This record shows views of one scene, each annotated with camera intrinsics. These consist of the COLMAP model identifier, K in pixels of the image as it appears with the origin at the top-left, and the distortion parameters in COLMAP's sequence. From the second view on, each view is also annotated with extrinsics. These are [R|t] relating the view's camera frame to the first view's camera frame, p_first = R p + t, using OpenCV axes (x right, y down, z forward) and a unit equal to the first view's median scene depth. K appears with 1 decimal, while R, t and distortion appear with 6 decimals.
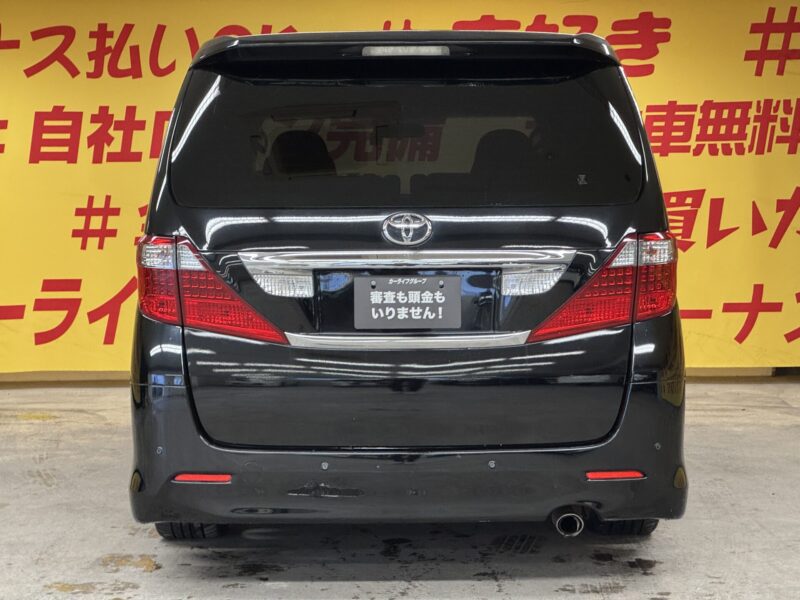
lens RADIAL K [[1782.0, 0, 393.6], [0, 1782.0, 300.3], [0, 0, 1]] dist [0.106927, 0.000000]
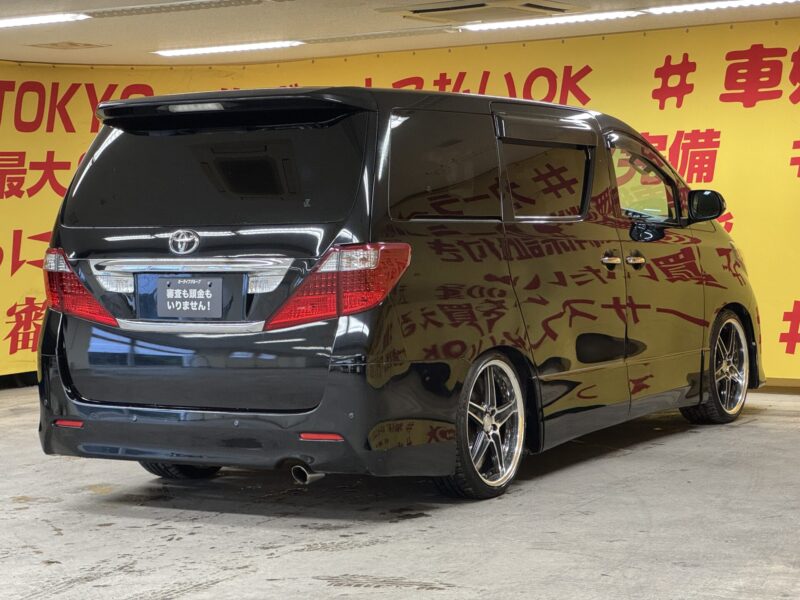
lens RADIAL K [[1782.0, 0, 377.5], [0, 1782.0, 298.5], [0, 0, 1]] dist [0.106927, 0.000000]
pose [[0.854881, 0.012927, -0.518663, 0.814066], [-0.019849, 0.999773, -0.007798, 0.009365], [0.518444, 0.016962, 0.854943, -0.059275]]
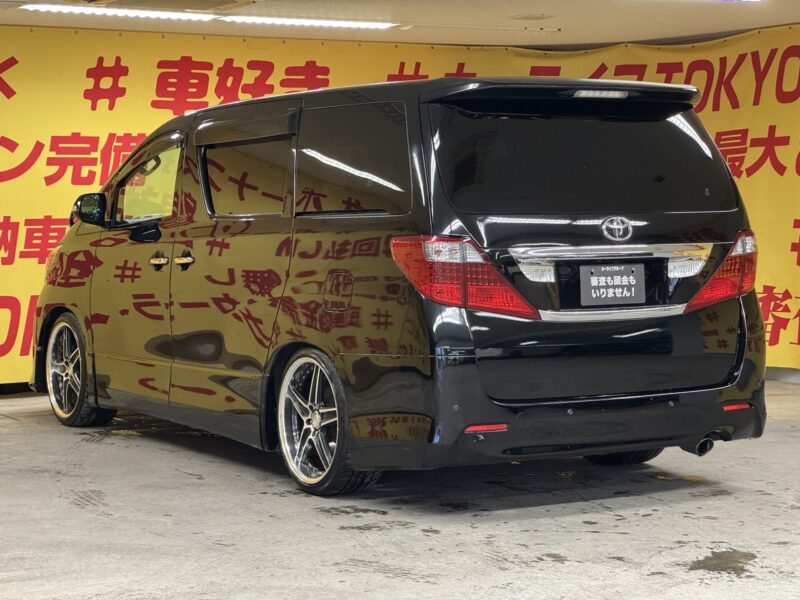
lens RADIAL K [[1782.0, 0, 386.7], [0, 1782.0, 297.8], [0, 0, 1]] dist [0.106927, 0.000000]
pose [[0.852969, -0.024736, 0.521375, -0.824324], [0.036834, 0.999239, -0.012852, 0.021771], [-0.520660, 0.030167, 0.853231, -0.039777]]
